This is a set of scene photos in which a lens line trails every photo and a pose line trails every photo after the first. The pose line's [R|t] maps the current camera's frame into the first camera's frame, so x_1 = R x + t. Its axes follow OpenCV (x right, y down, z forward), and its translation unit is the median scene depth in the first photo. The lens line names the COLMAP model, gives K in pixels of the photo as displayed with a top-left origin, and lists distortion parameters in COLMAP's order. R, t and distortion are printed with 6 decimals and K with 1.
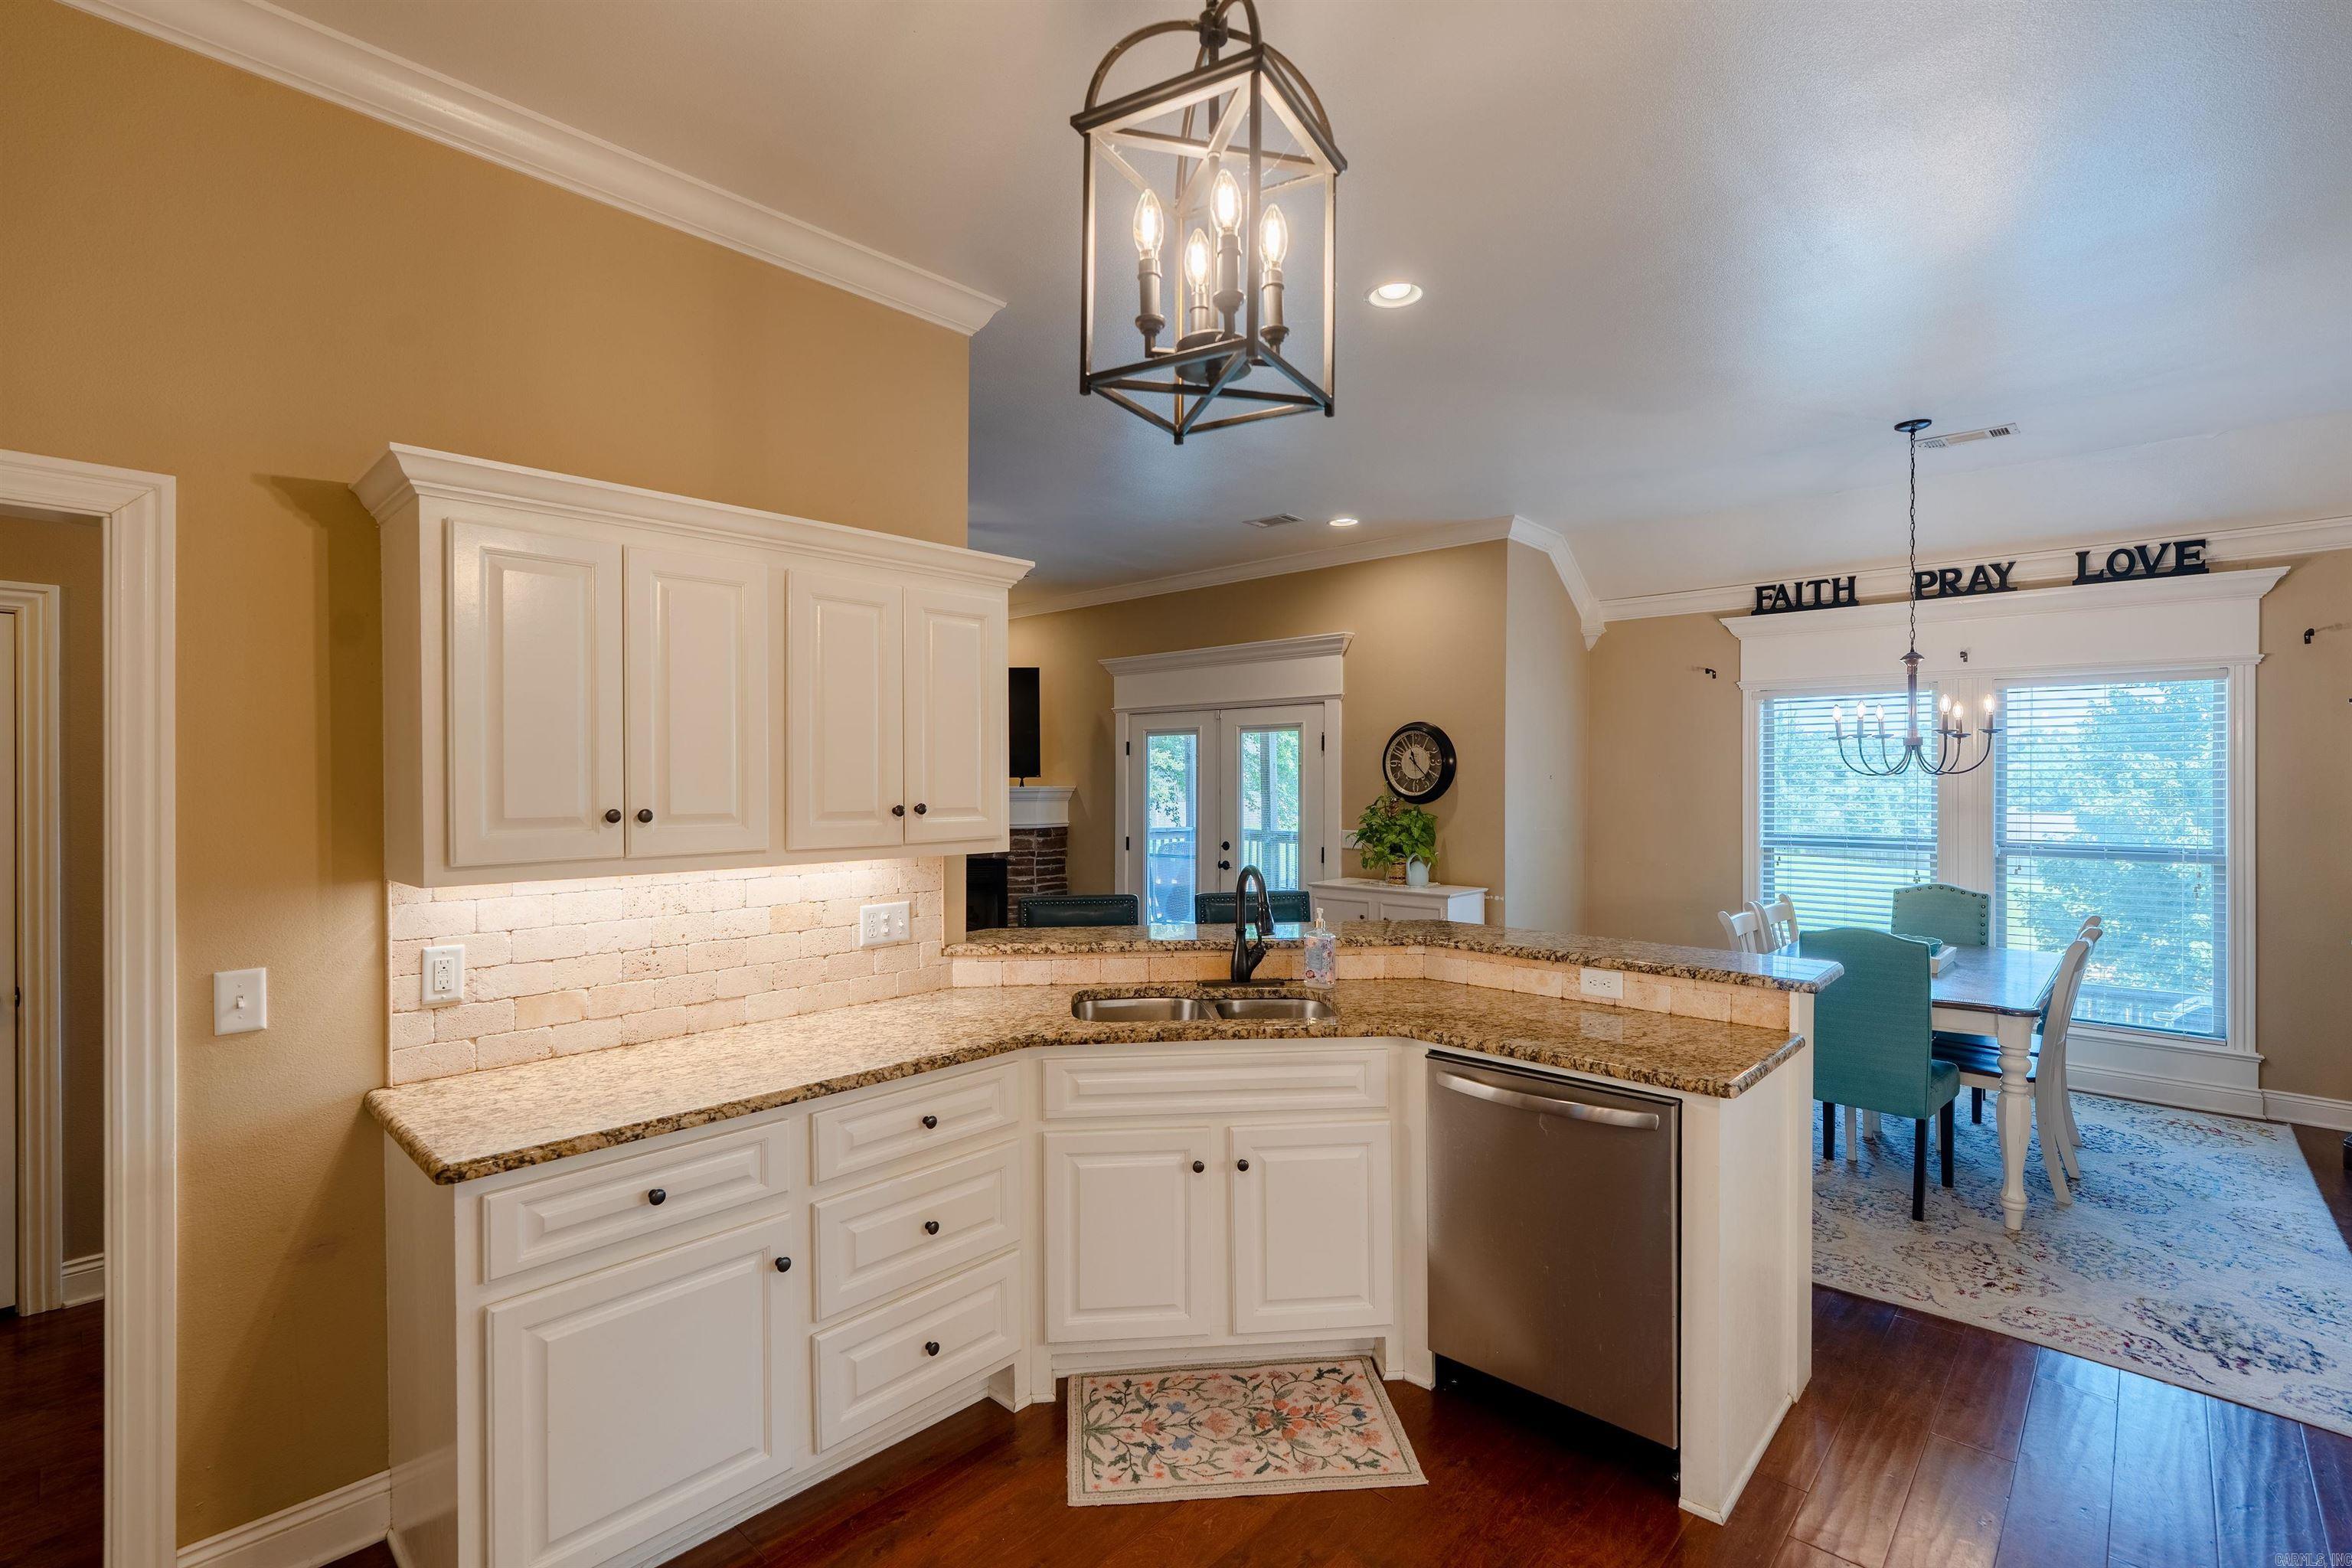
lens RADIAL K [[1051.7, 0, 1176.0], [0, 1051.7, 784.0], [0, 0, 1]] dist [-0.003825, 0.001169]
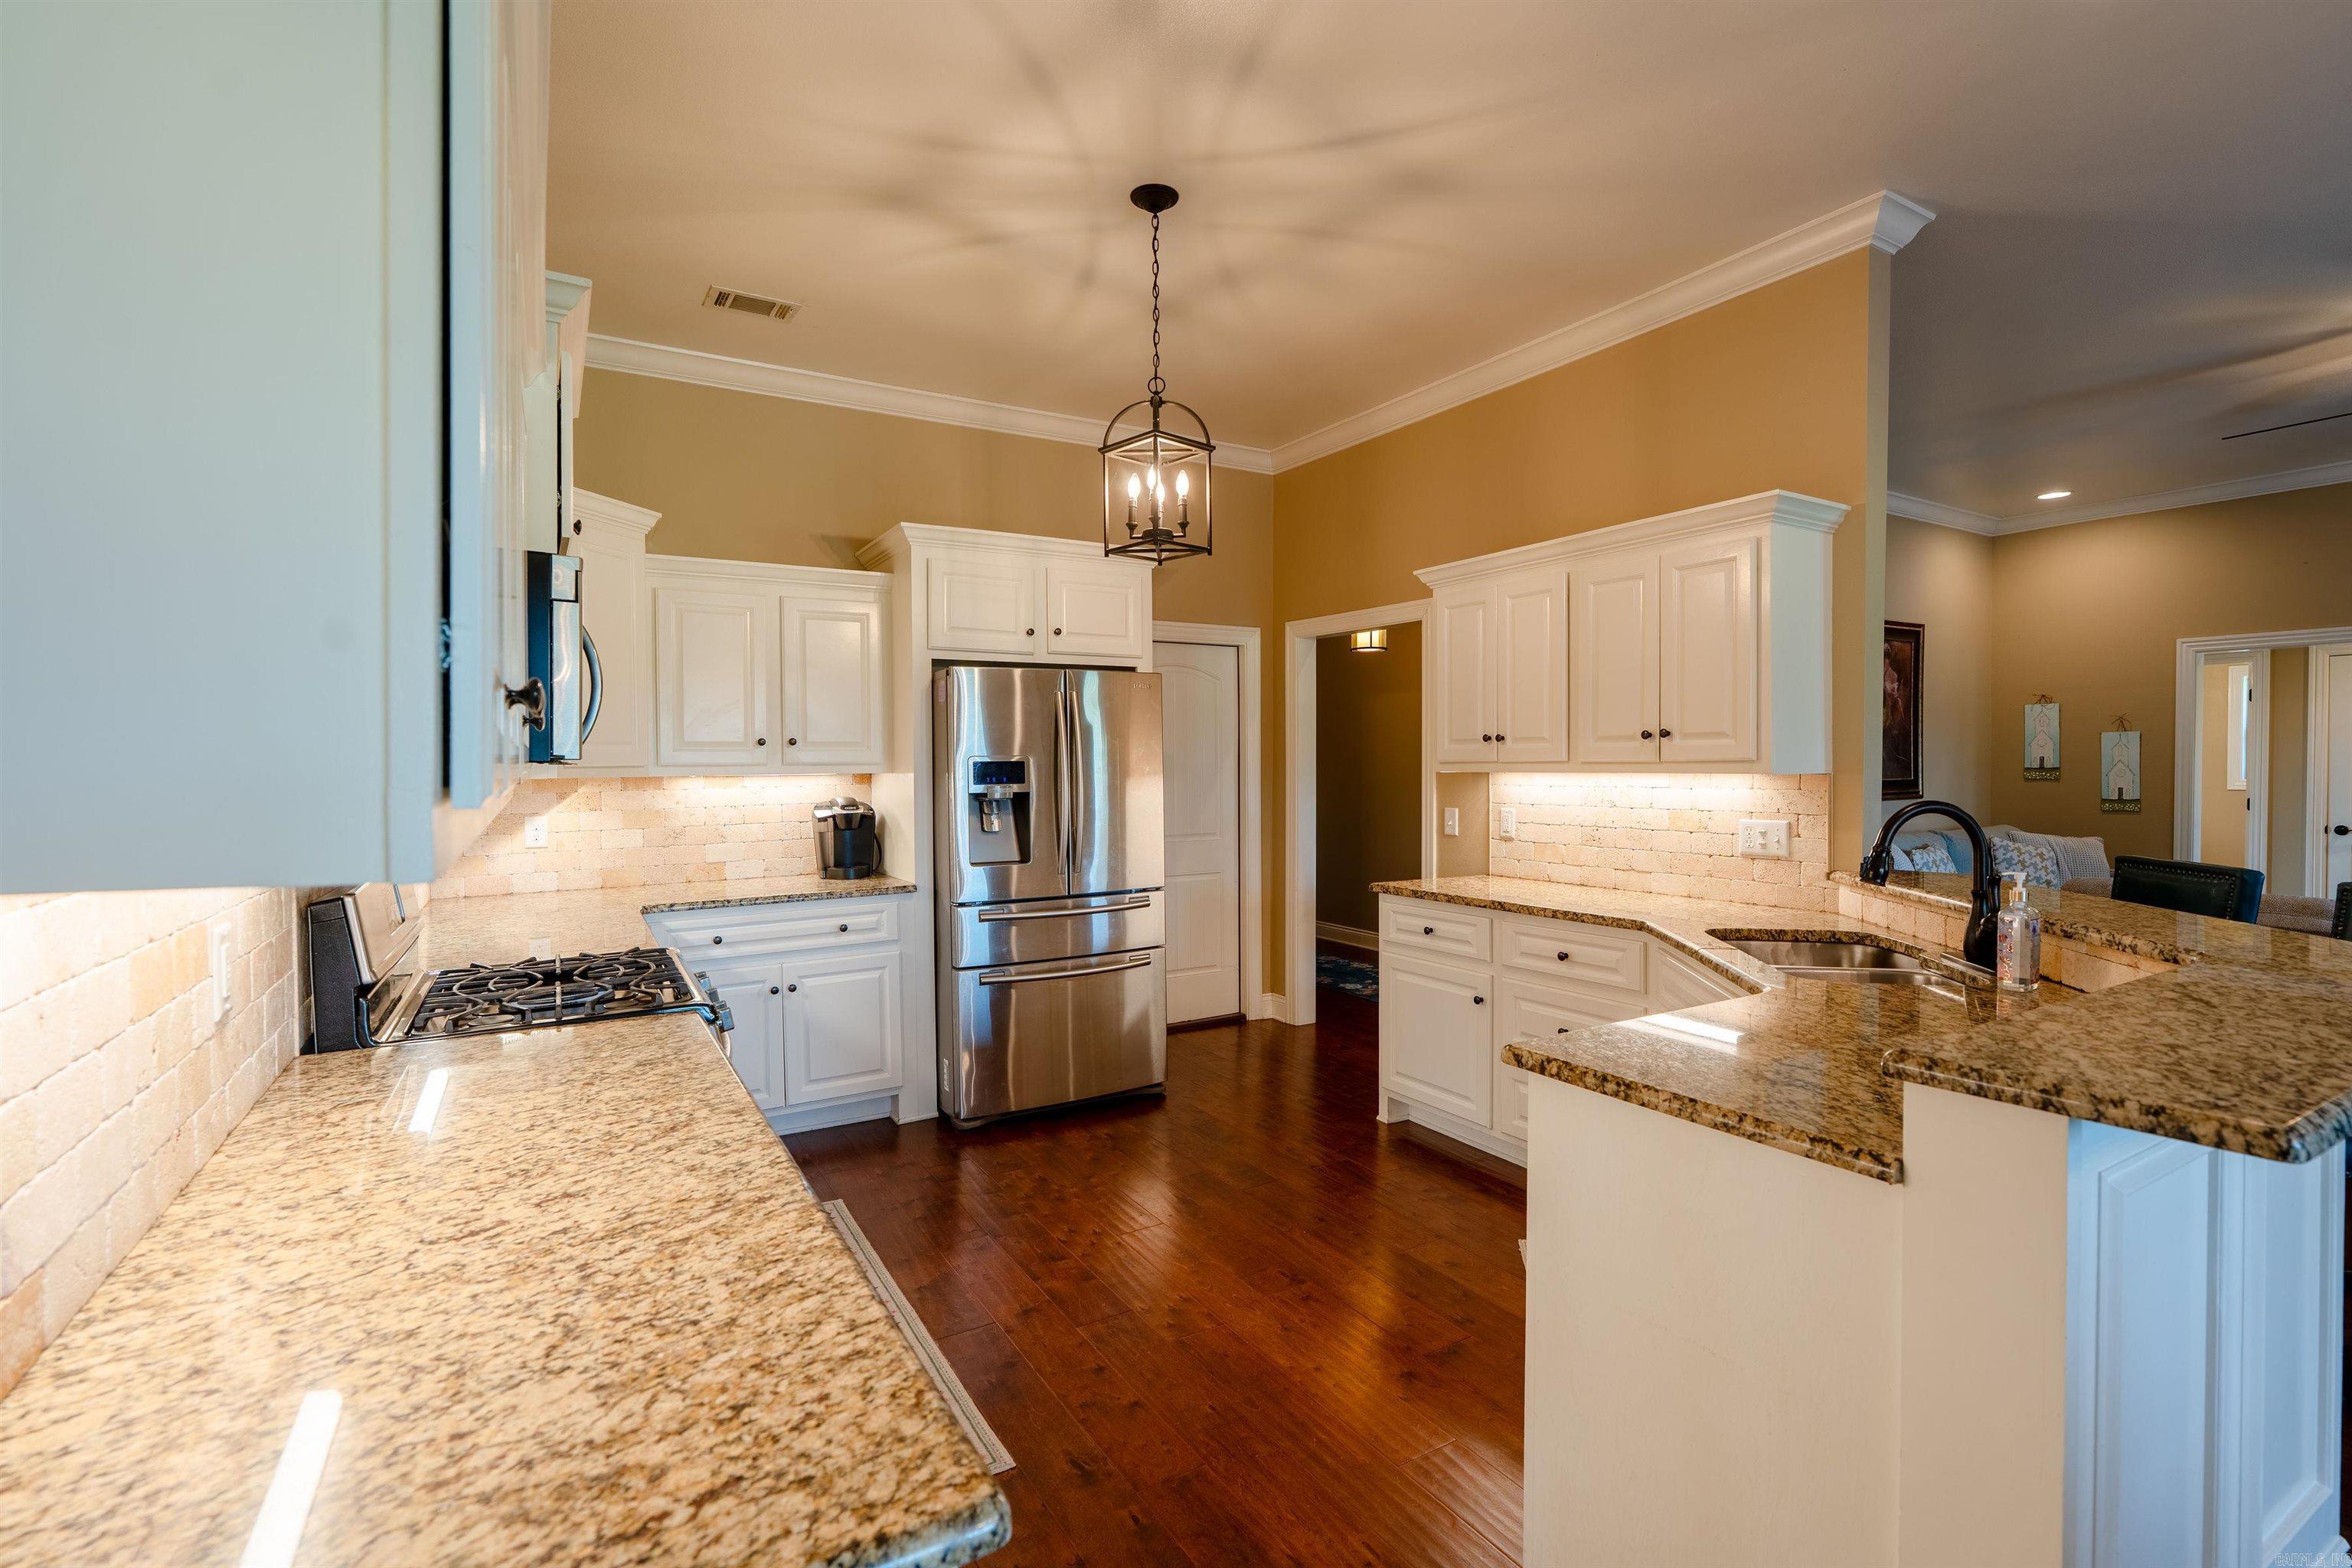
lens RADIAL K [[1065.4, 0, 1178.4], [0, 1065.4, 781.5], [0, 0, 1]] dist [-0.001235, 0.000447]
pose [[-0.269895, 0.020047, -0.962681, 0.550531], [0.001081, 0.999789, 0.020516, 0.026721], [0.962889, 0.004497, -0.269860, 0.390742]]
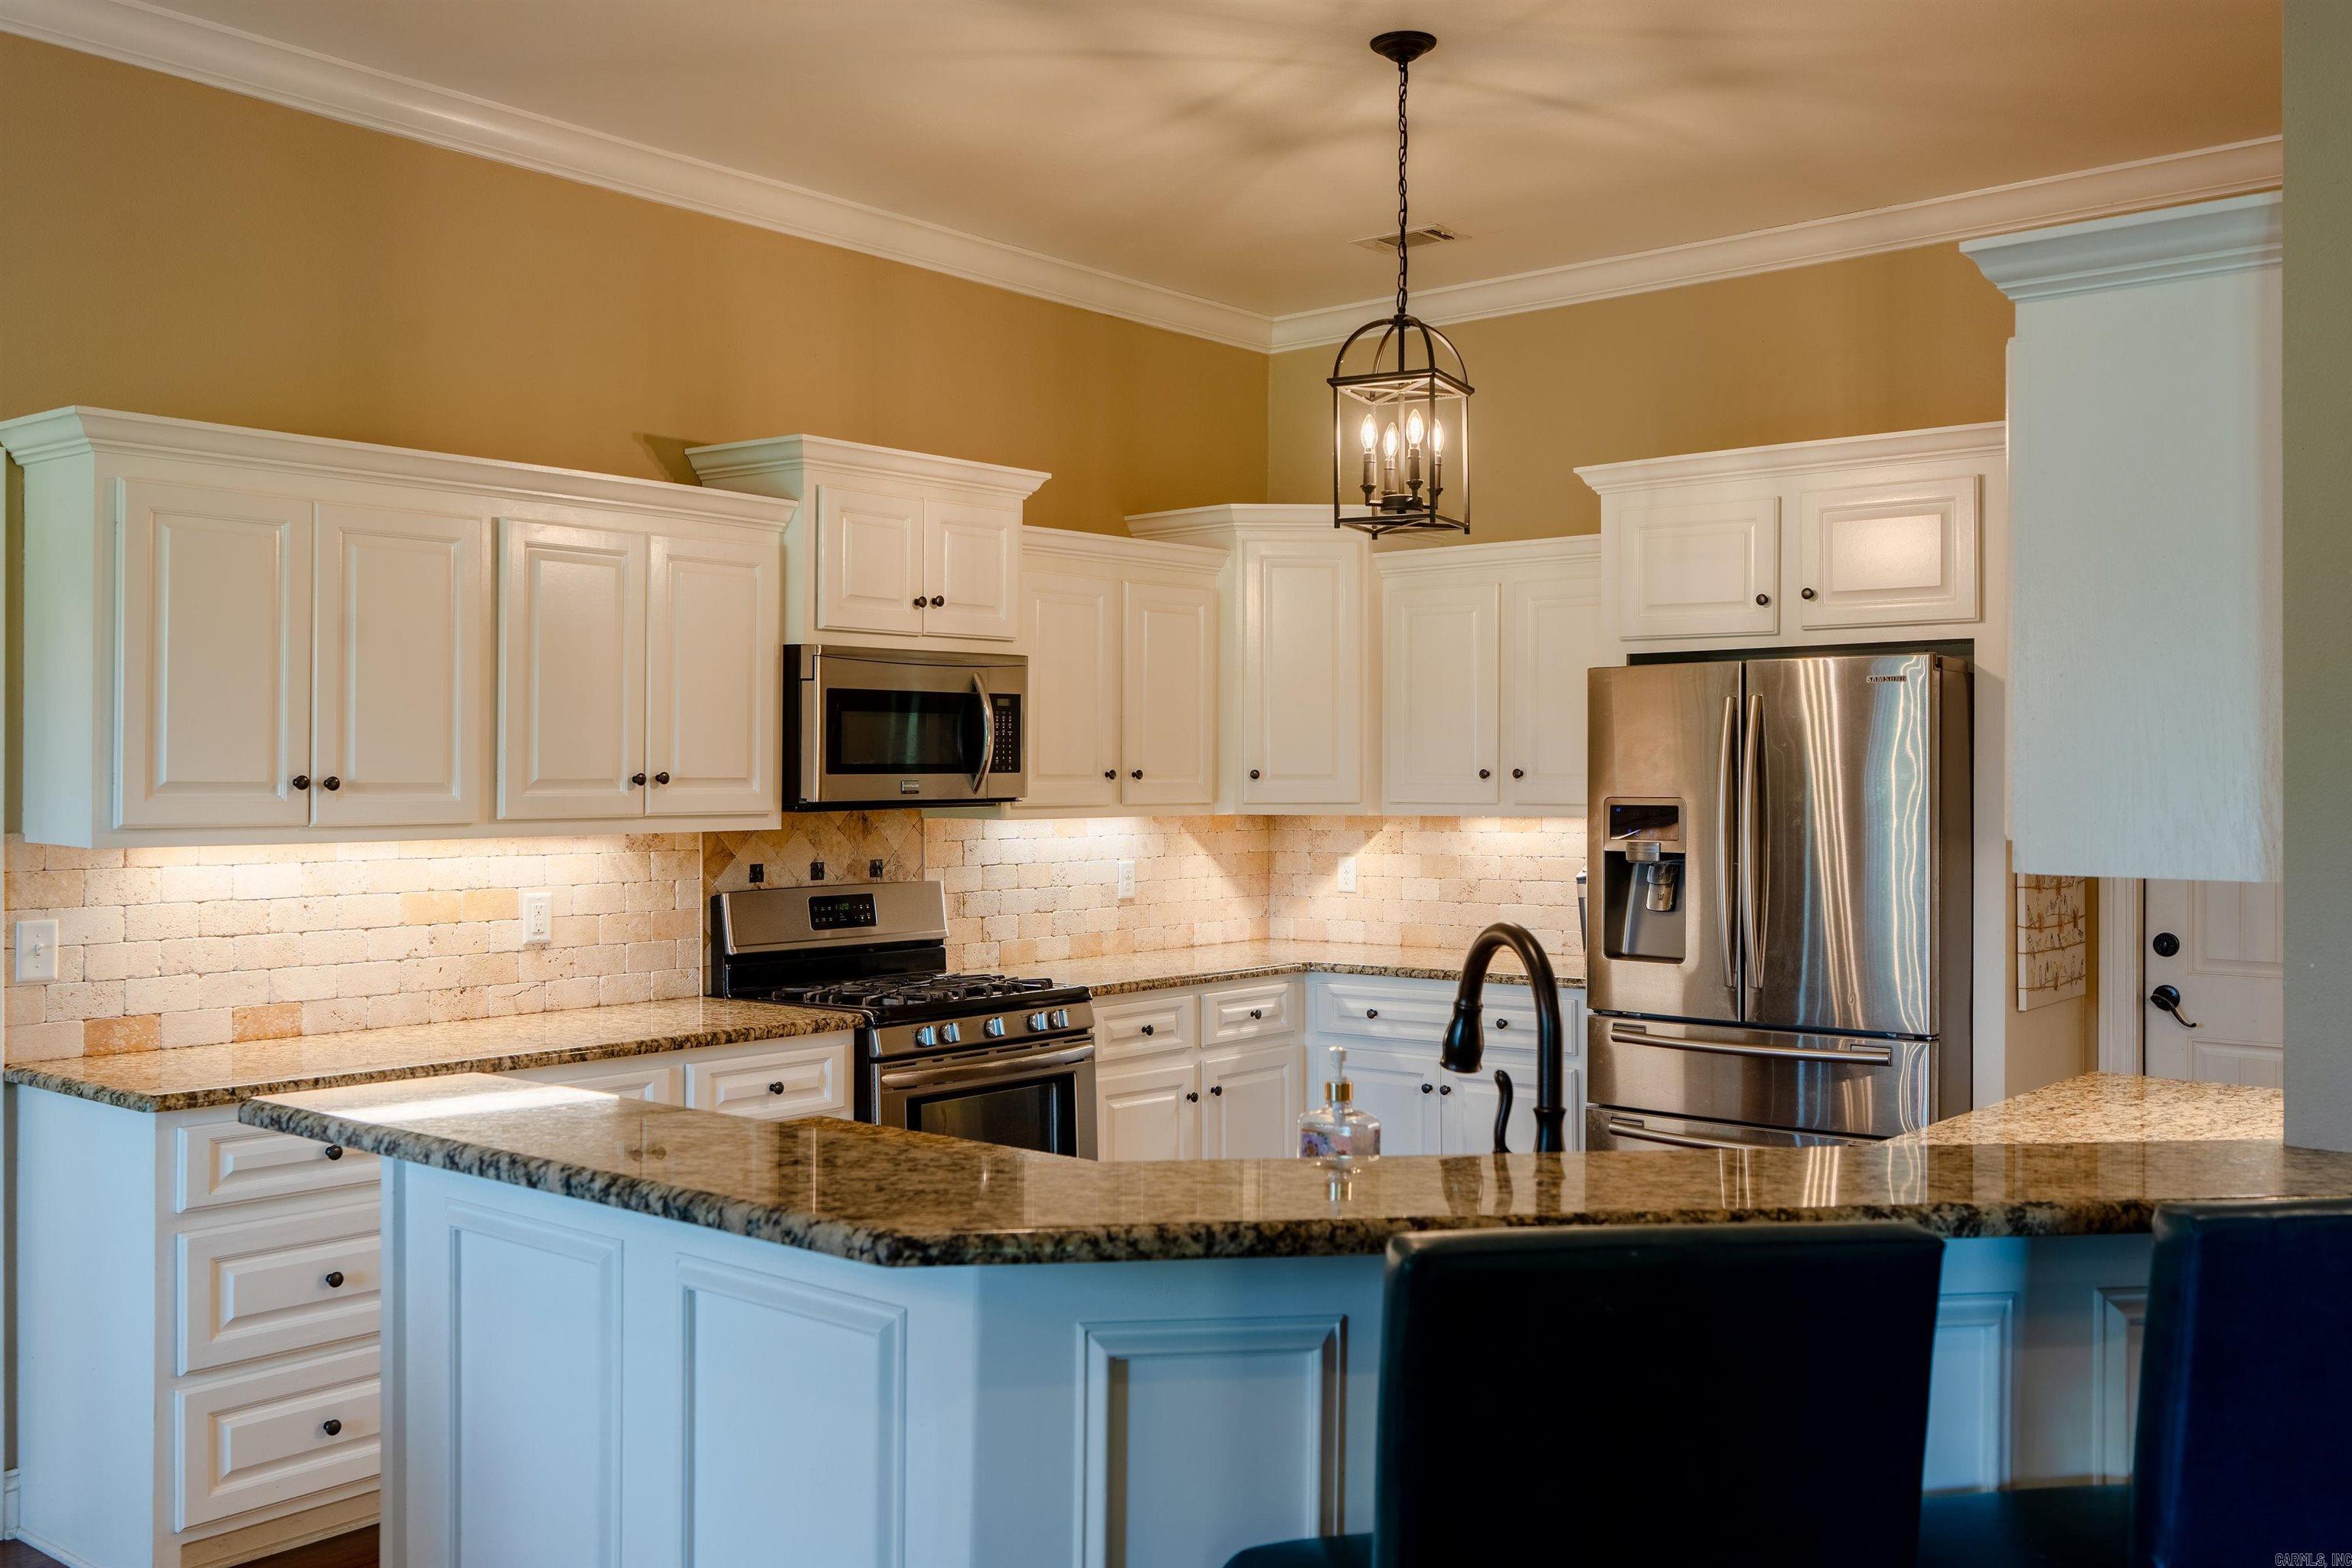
lens RADIAL K [[2050.2, 0, 1176.0], [0, 2050.2, 784.0], [0, 0, 1]] dist [-0.001085, 0.002372]
pose [[-0.998500, -0.001648, -0.054728, 0.135803], [-0.002134, 0.999959, 0.008830, 0.009754], [0.054711, 0.008934, -0.998462, 1.016884]]
